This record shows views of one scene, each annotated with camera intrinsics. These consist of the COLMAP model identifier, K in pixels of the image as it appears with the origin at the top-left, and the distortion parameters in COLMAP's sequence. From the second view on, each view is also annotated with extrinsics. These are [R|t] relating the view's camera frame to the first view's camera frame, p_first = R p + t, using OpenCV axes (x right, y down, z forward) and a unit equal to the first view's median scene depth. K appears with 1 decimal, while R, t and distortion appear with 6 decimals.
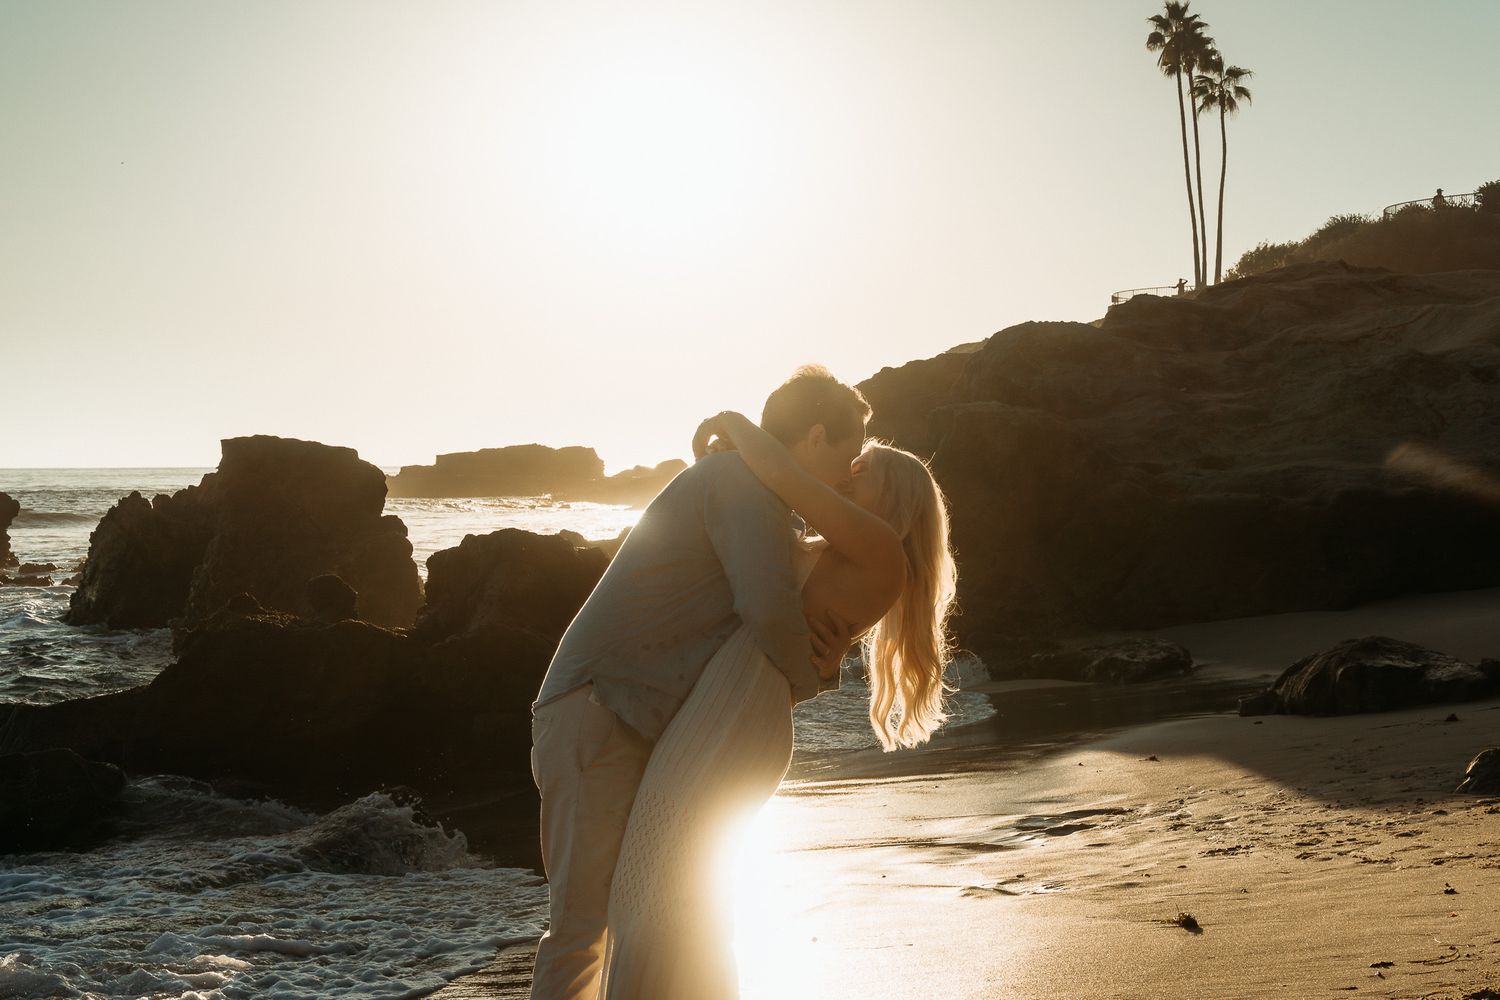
lens RADIAL K [[2242.2, 0, 707.6], [0, 2242.2, 498.4], [0, 0, 1]] dist [-0.007851, 0.000031]
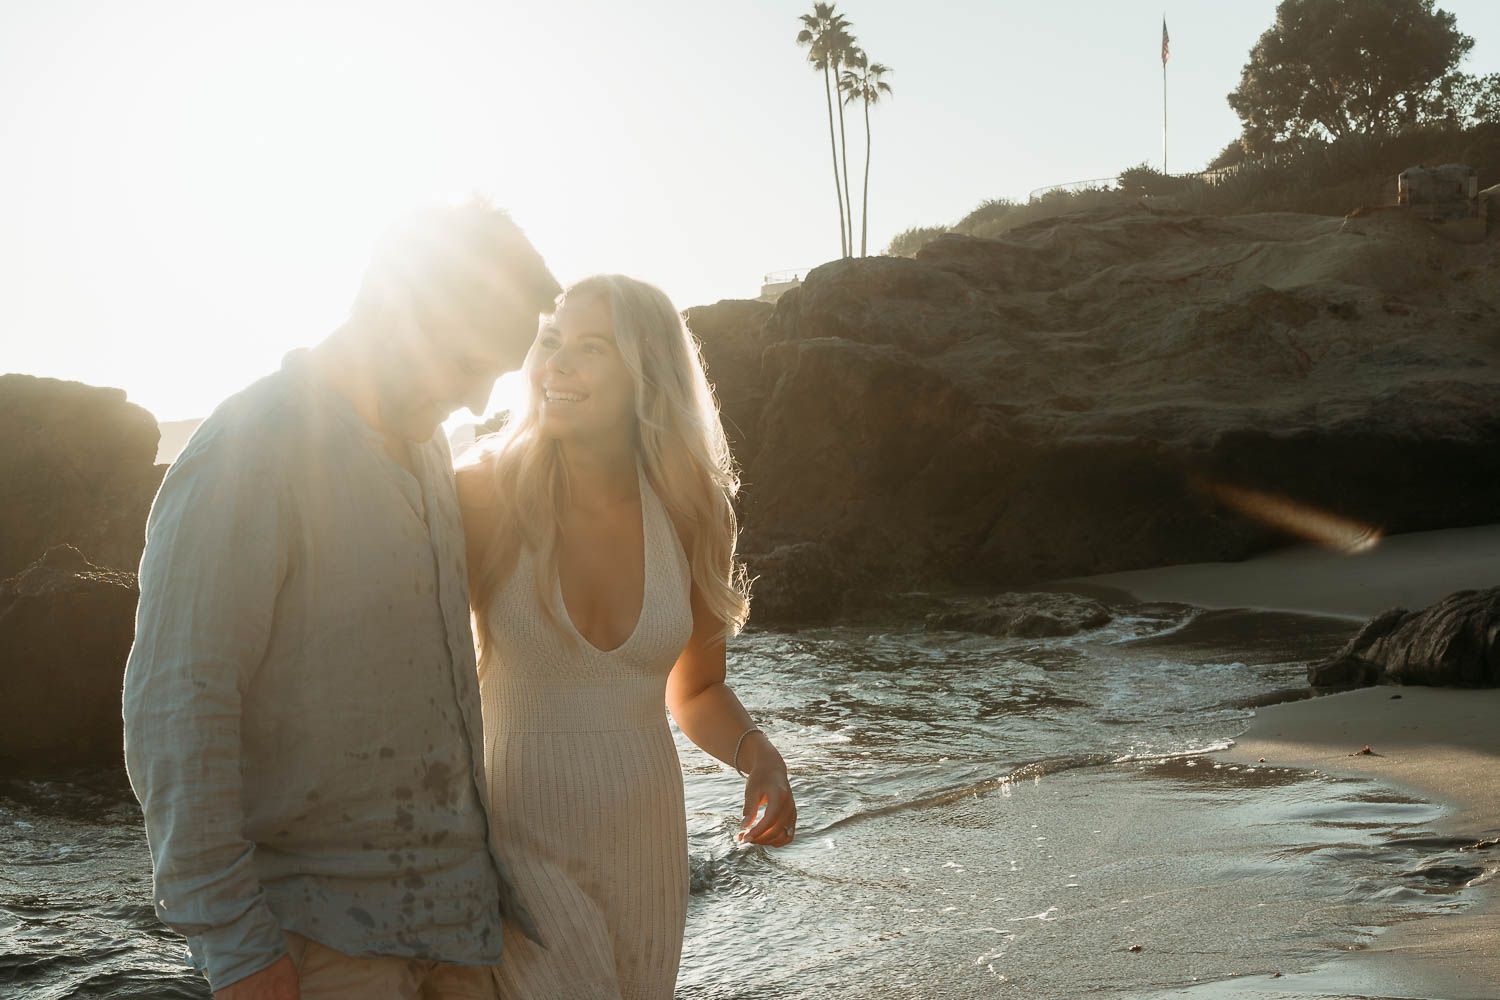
lens RADIAL K [[2074.8, 0, 575.2], [0, 2074.8, 503.5], [0, 0, 1]] dist [0.000039, 0.023410]
pose [[0.994921, -0.005386, 0.100514, -0.055931], [0.003842, 0.999872, 0.015549, 0.009685], [-0.100585, -0.015083, 0.994814, 0.149249]]
